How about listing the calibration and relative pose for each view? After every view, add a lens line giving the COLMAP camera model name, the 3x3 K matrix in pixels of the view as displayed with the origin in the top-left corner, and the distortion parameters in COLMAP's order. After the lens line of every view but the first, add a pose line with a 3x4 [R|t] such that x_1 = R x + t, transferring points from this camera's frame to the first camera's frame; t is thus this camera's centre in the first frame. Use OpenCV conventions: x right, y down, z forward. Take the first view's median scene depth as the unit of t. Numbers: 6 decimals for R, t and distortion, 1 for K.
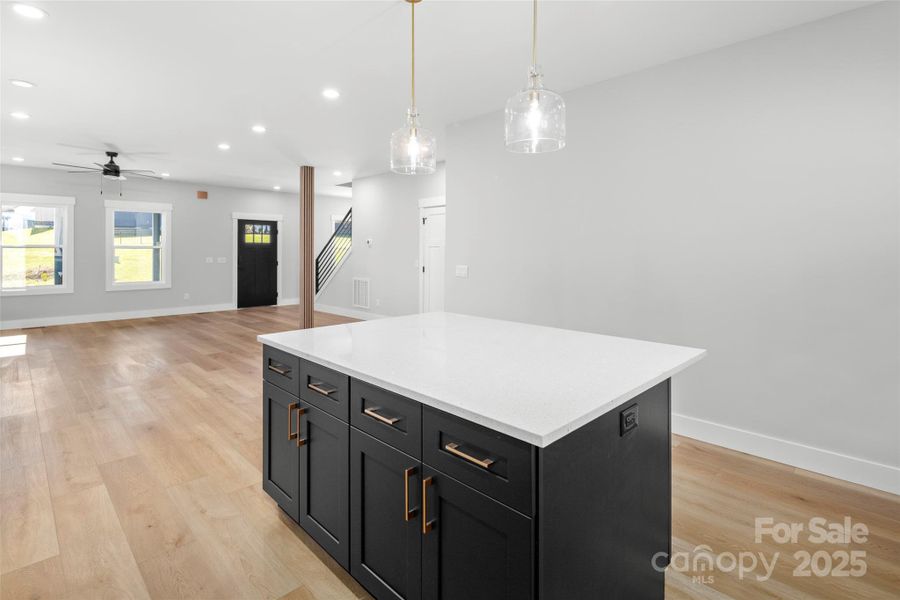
lens RADIAL K [[460.5, 0, 445.4], [0, 460.5, 260.2], [0, 0, 1]] dist [0.015866, -0.001555]
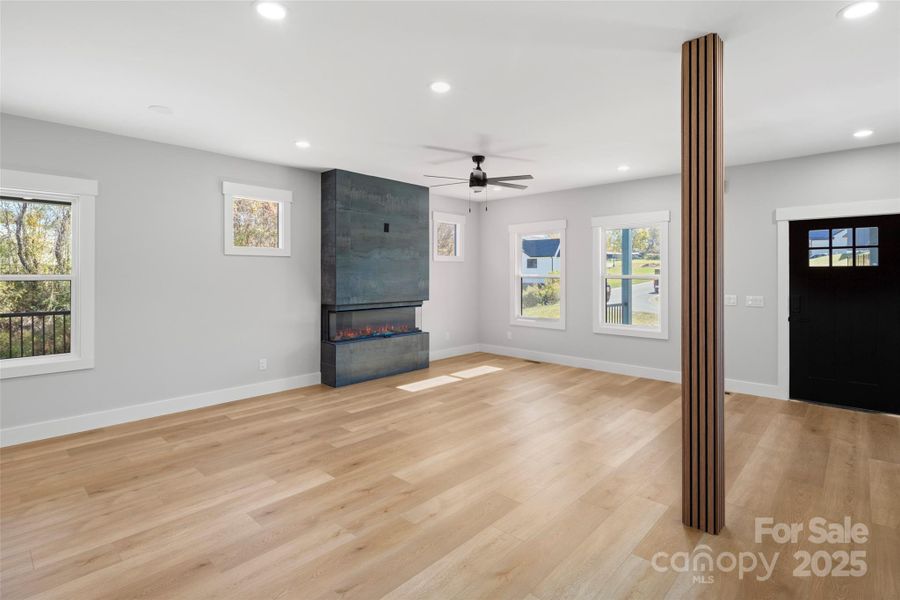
lens RADIAL K [[460.5, 0, 445.4], [0, 460.5, 260.2], [0, 0, 1]] dist [0.015866, -0.001555]
pose [[0.084905, -0.031322, -0.995897, 0.020346], [-0.018207, 0.999290, -0.032981, -0.024359], [0.996223, 0.020933, 0.084274, 0.620223]]
